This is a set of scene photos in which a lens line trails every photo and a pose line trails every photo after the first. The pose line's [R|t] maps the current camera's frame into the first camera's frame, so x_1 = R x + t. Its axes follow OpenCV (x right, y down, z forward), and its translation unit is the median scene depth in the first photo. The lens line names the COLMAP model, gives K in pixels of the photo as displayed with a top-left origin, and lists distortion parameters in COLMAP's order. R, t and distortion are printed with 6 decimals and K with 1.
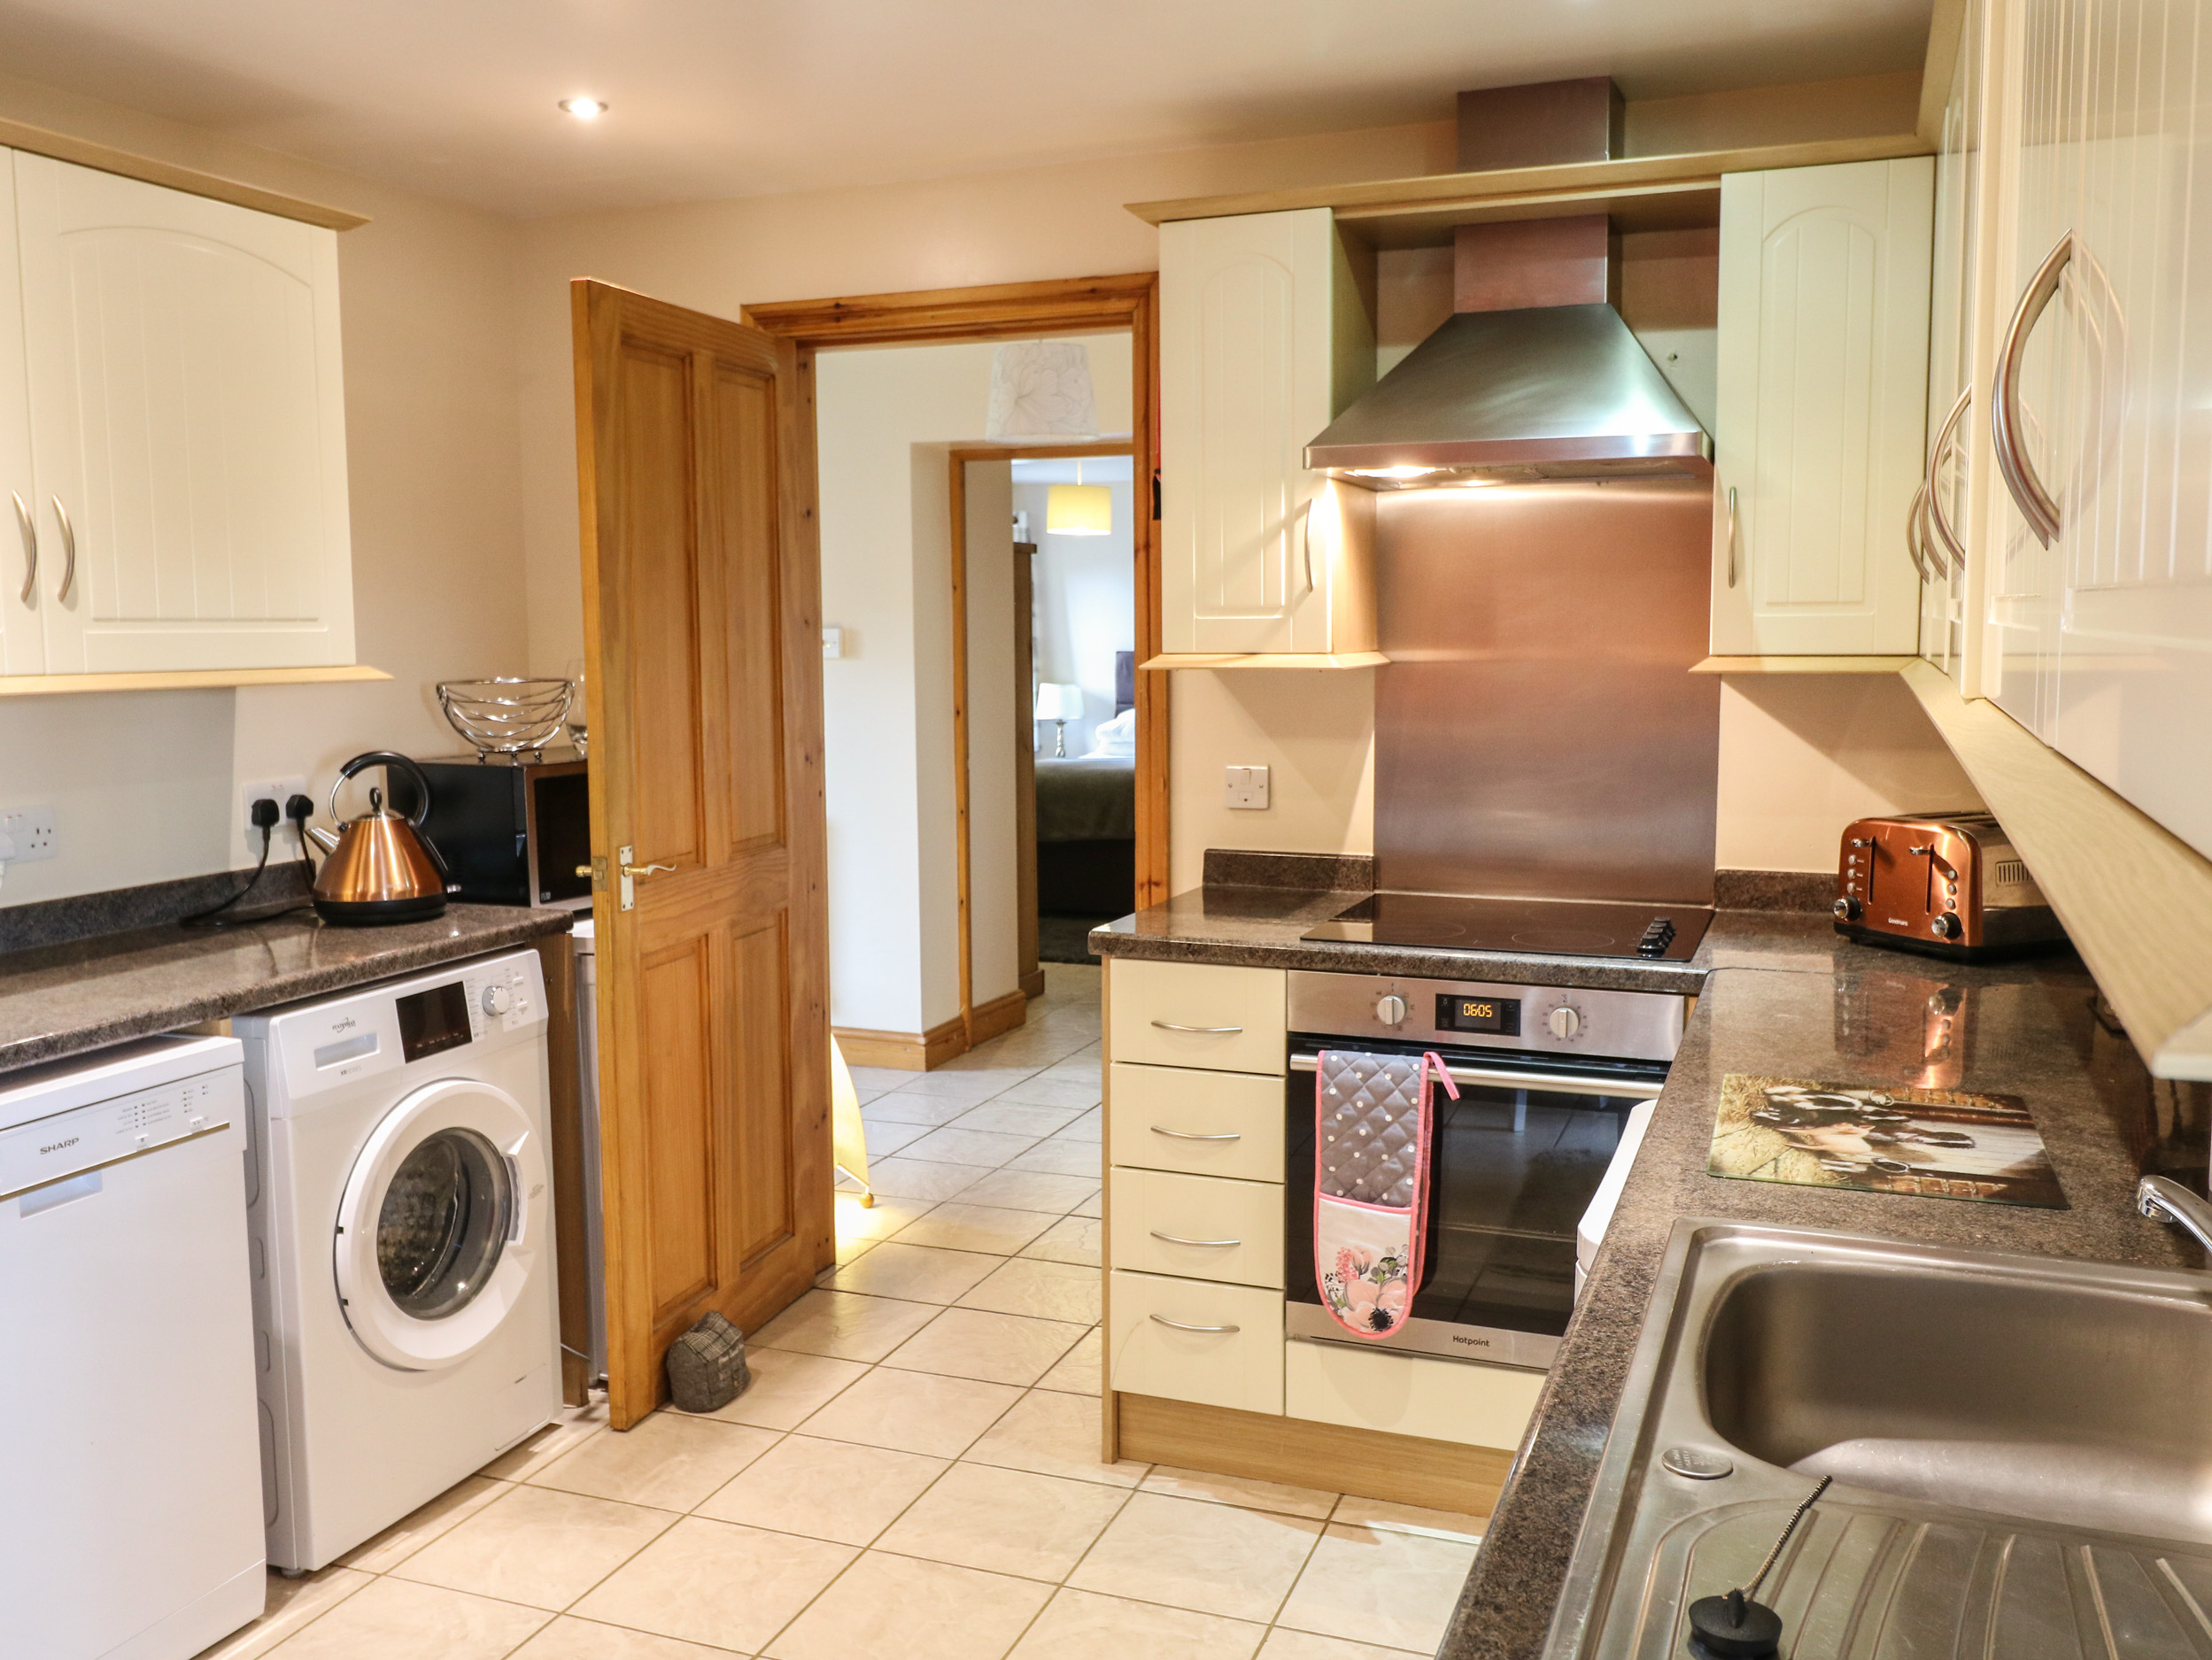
lens RADIAL K [[1804.3, 0, 1106.0], [0, 1804.3, 830.0], [0, 0, 1]] dist [0.002674, -0.001550]
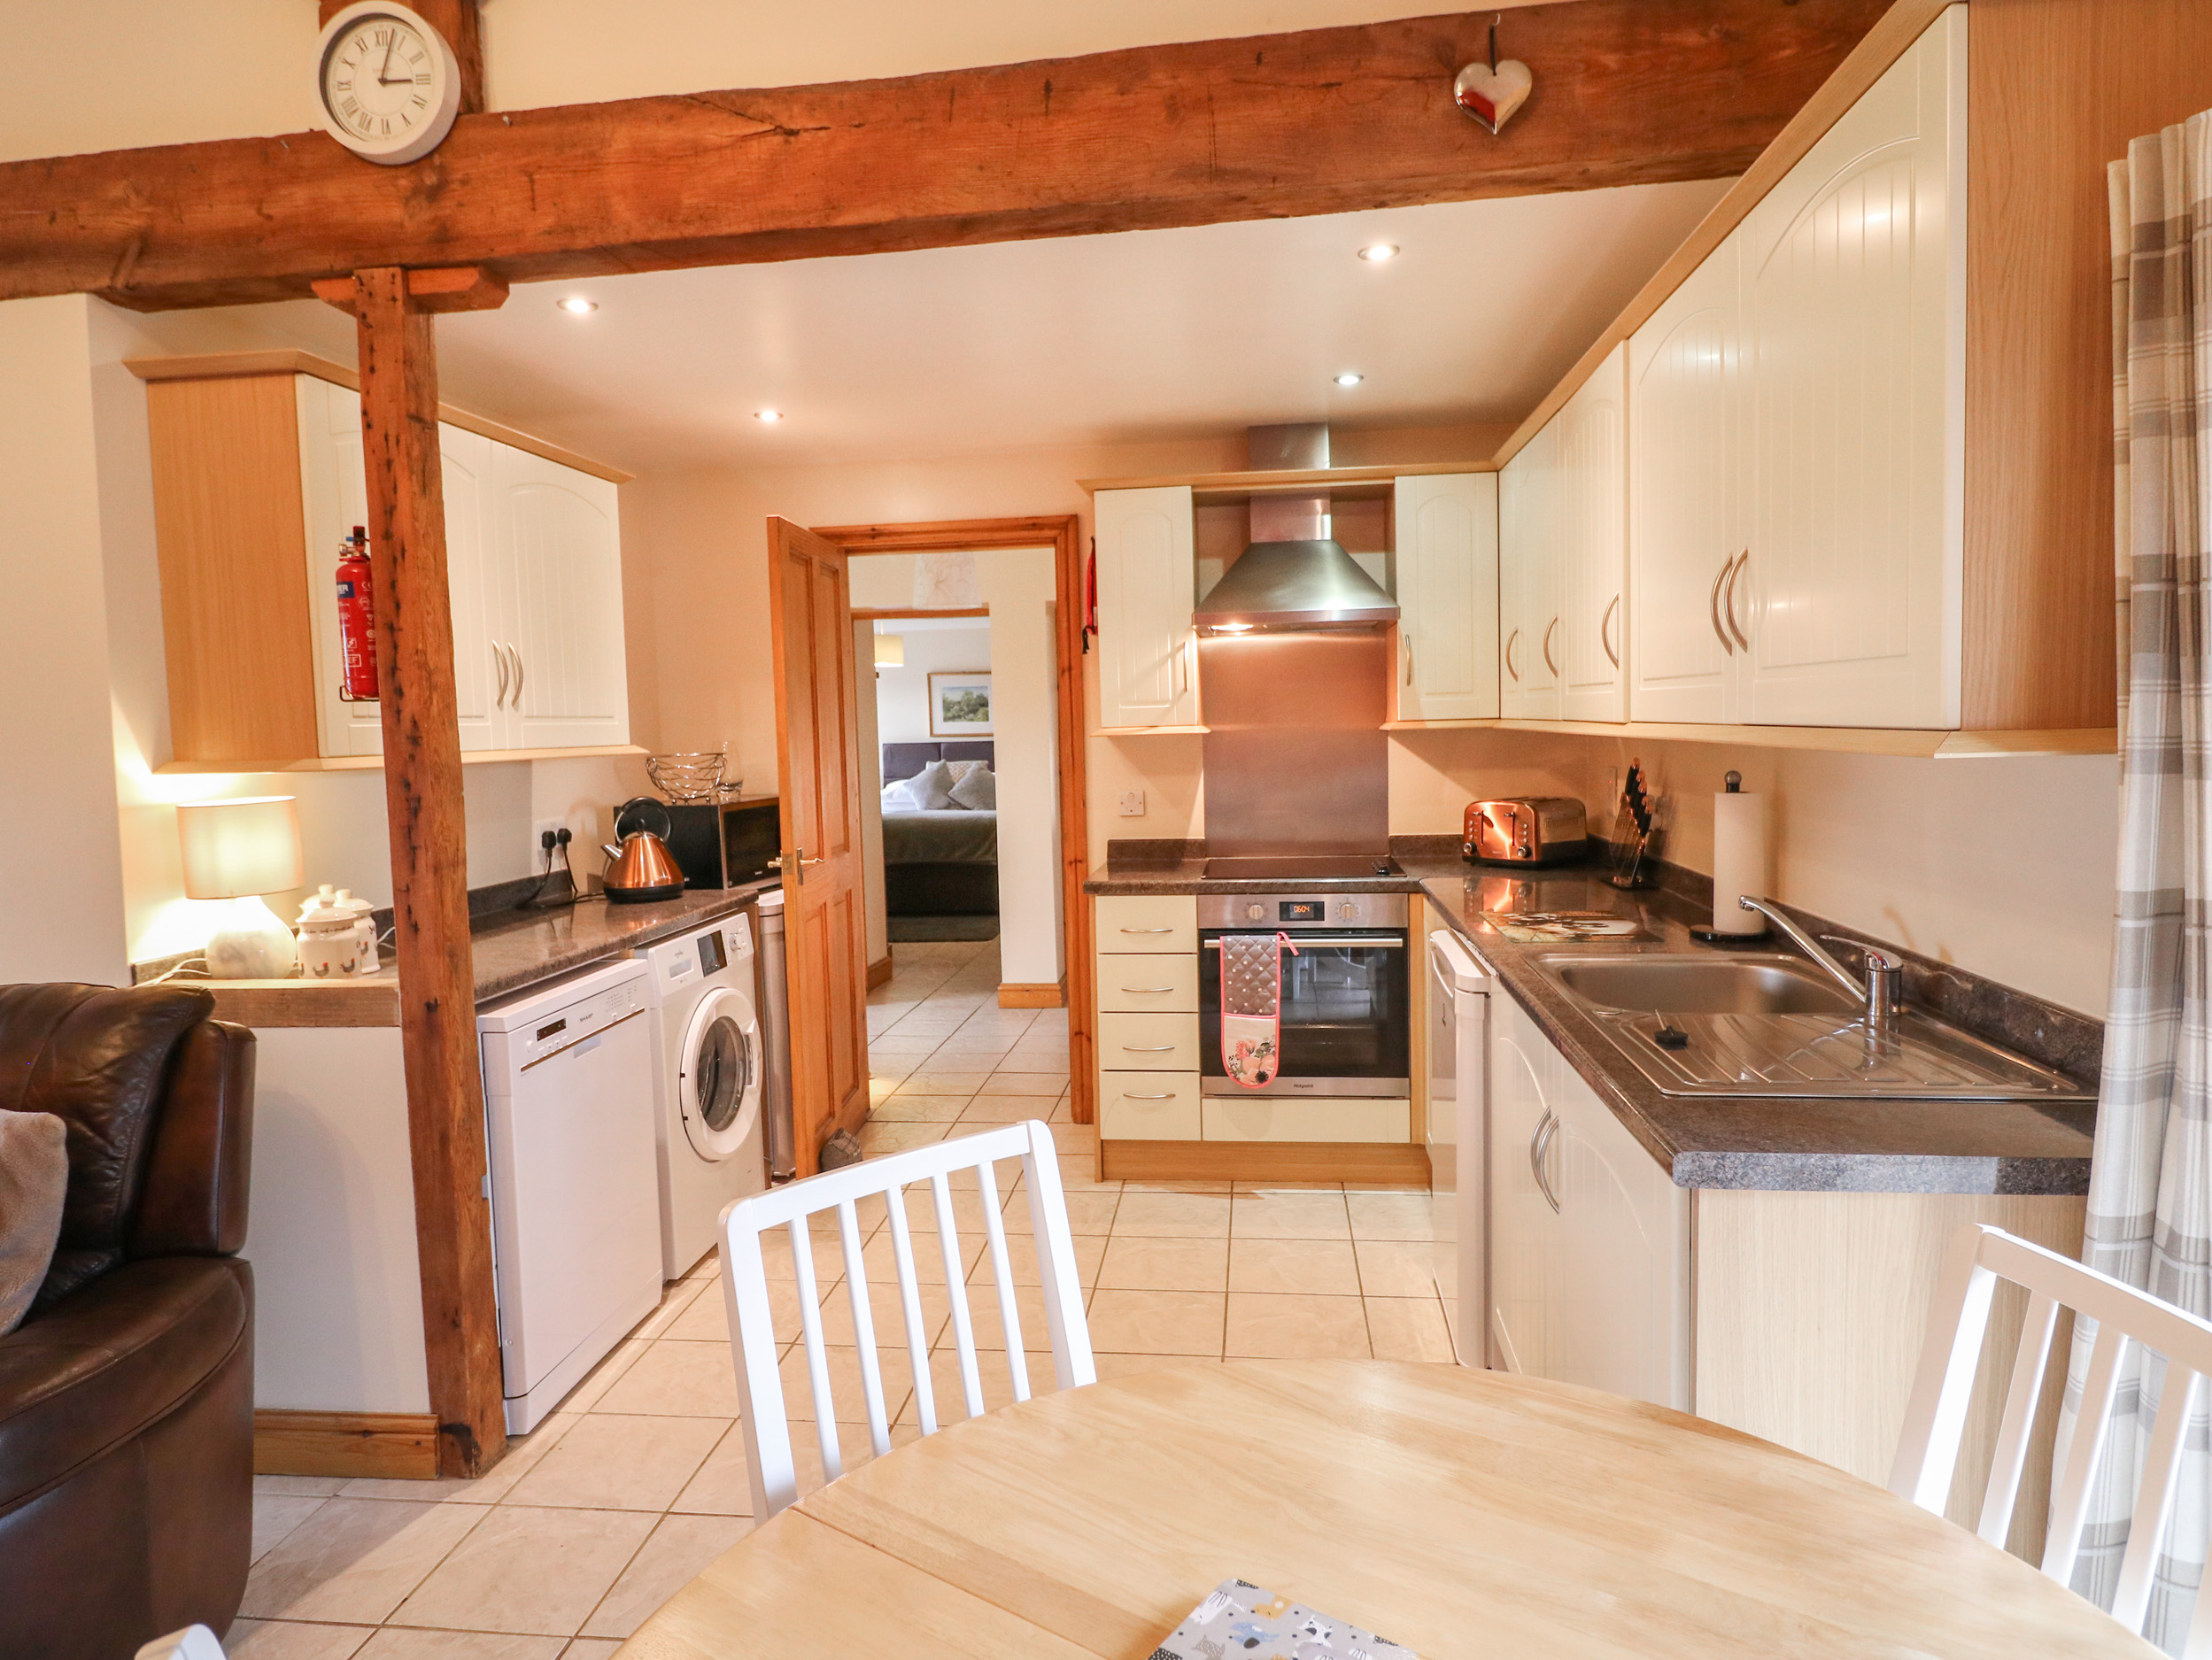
lens RADIAL K [[1218.8, 0, 1106.0], [0, 1218.8, 830.0], [0, 0, 1]] dist [-0.000915, -0.000026]
pose [[0.971286, -0.040249, 0.234484, -0.271415], [0.047318, 0.998577, -0.024596, 0.036029], [-0.233160, 0.034985, 0.971809, -0.187684]]
